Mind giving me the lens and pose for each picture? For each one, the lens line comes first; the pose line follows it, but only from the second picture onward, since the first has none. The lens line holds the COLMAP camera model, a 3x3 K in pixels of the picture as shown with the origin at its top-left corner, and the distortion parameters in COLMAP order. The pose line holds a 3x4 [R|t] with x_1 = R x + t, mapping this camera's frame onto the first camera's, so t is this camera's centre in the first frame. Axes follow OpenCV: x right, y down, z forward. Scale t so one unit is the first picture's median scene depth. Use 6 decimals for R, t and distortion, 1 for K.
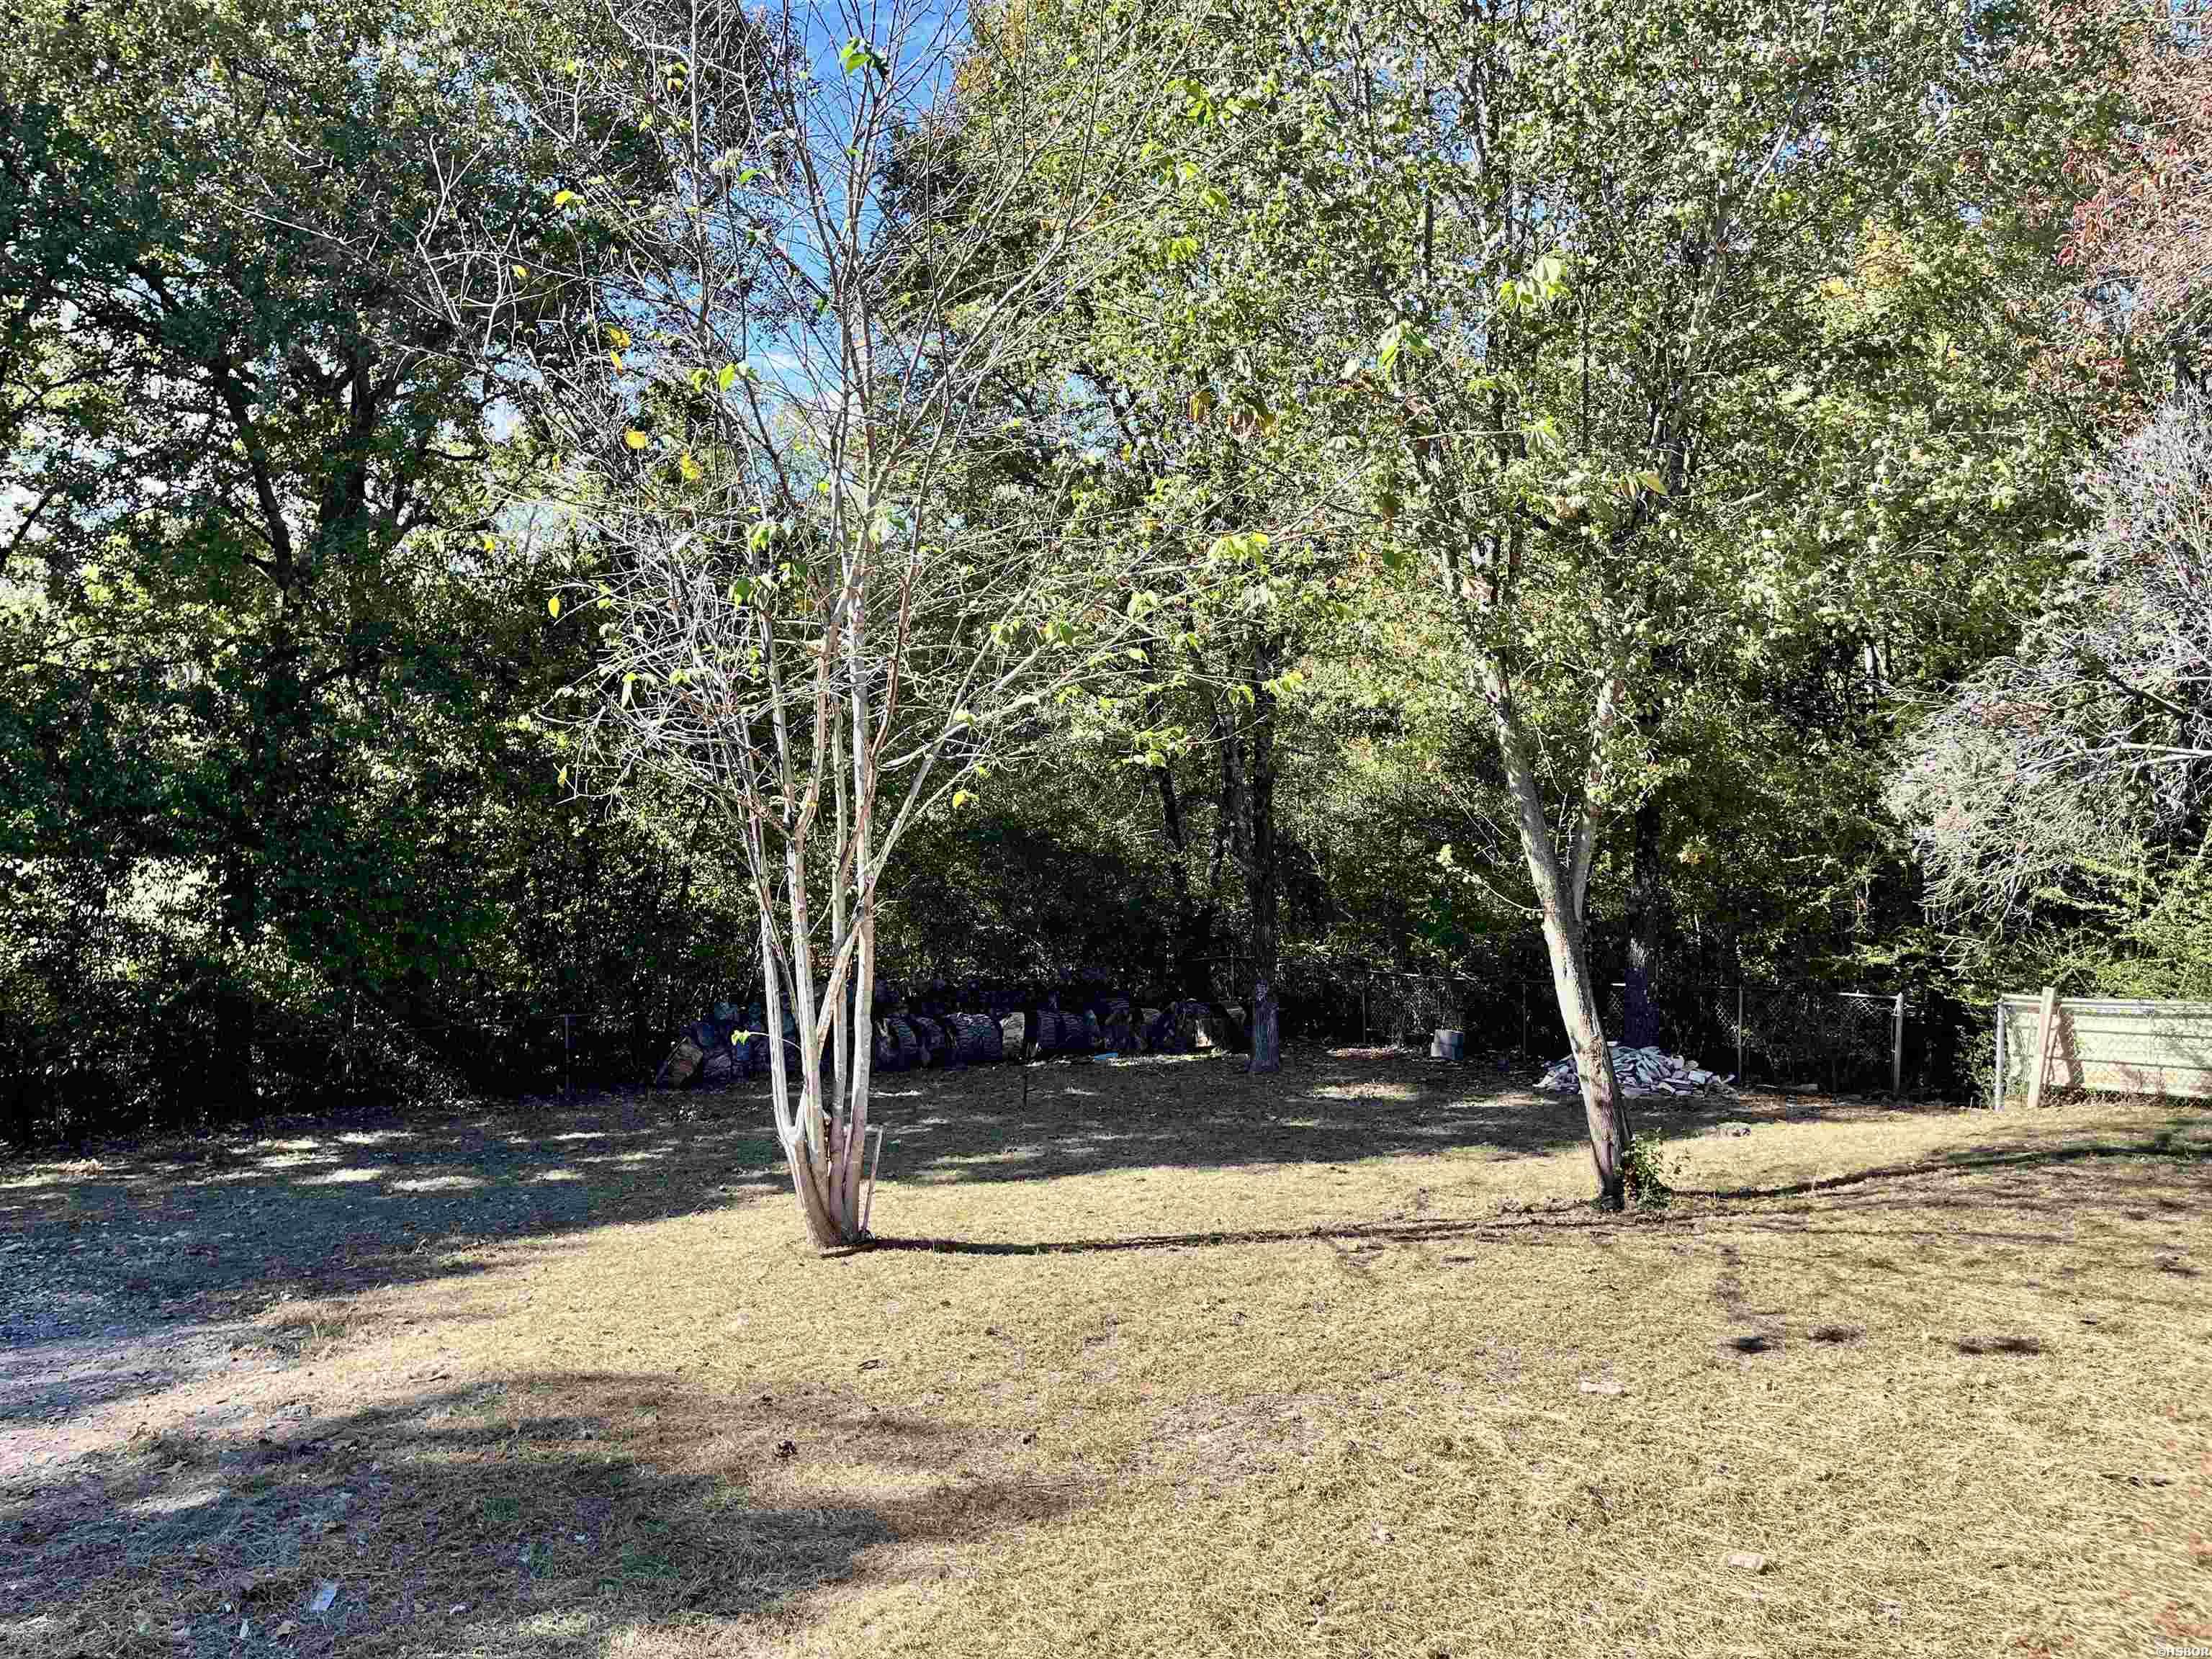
lens RADIAL K [[1675.8, 0, 1148.3], [0, 1675.8, 861.5], [0, 0, 1]] dist [0.073343, -0.102323]
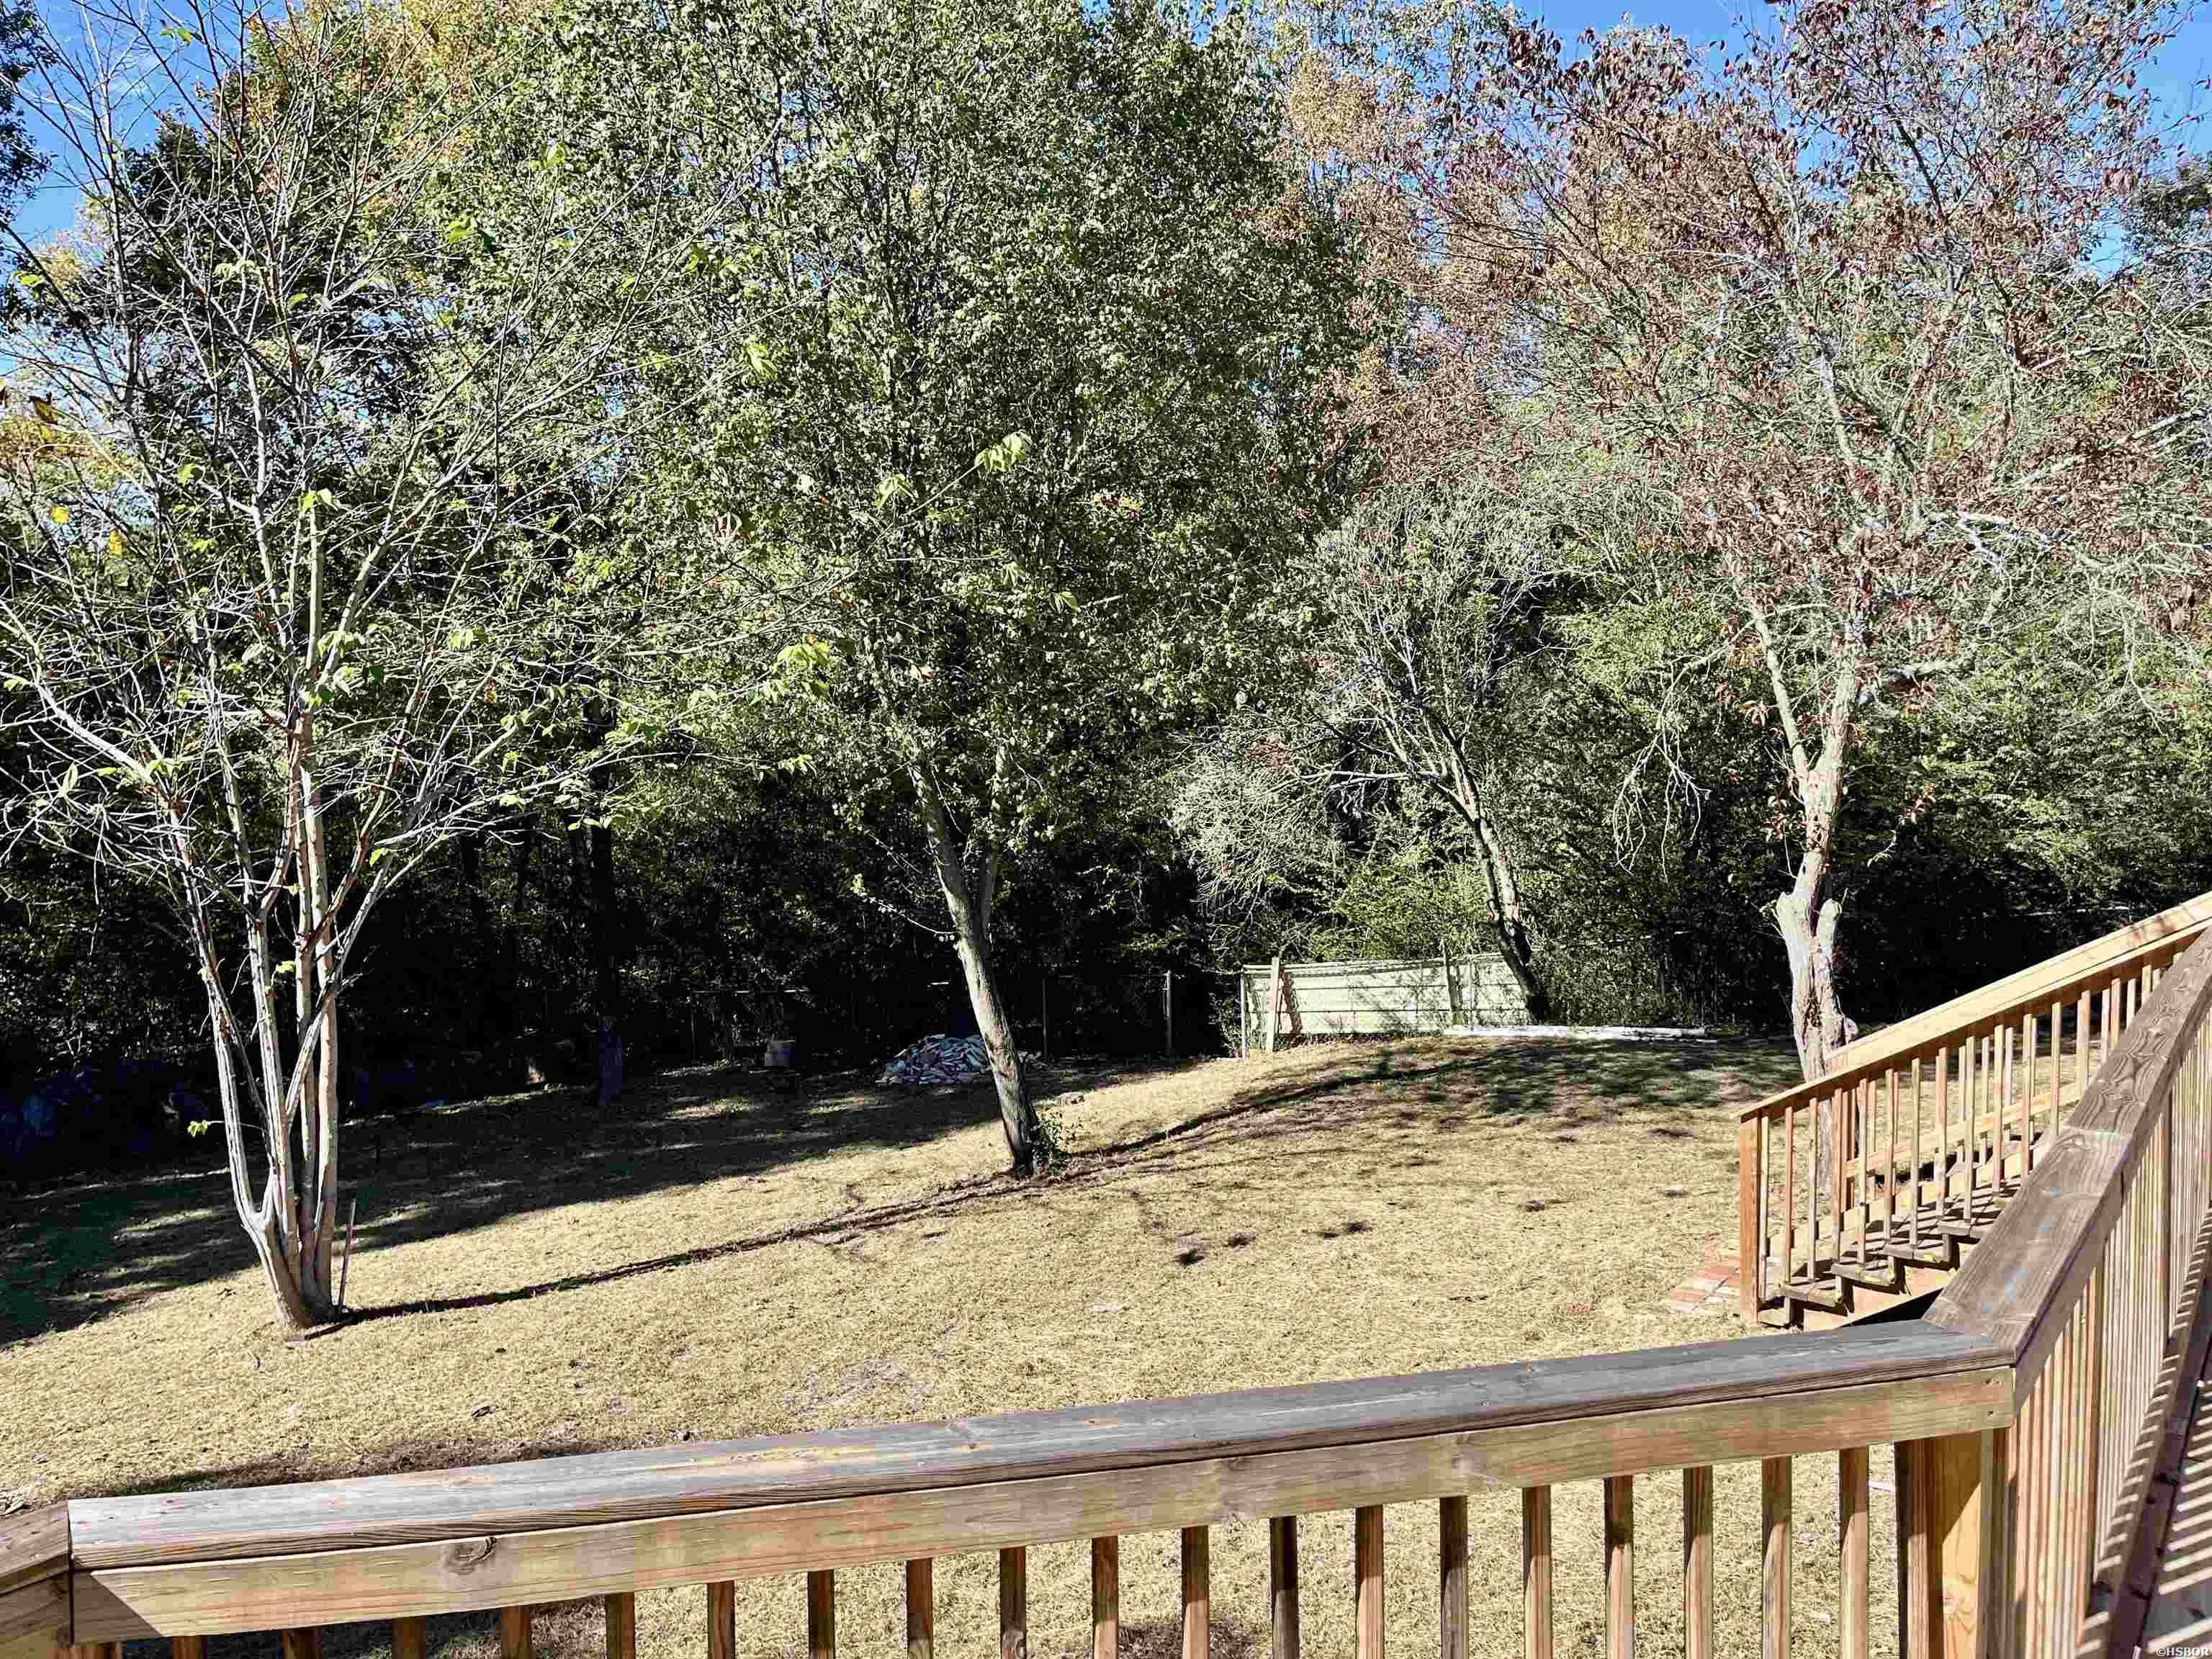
lens RADIAL K [[1675.8, 0, 1141.8], [0, 1675.8, 838.3], [0, 0, 1]] dist [0.073343, -0.102323]
pose [[0.888575, -0.047978, 0.456216, -0.149477], [0.052861, 0.998600, 0.002059, -0.026763], [-0.455676, 0.022286, 0.889867, -0.092379]]
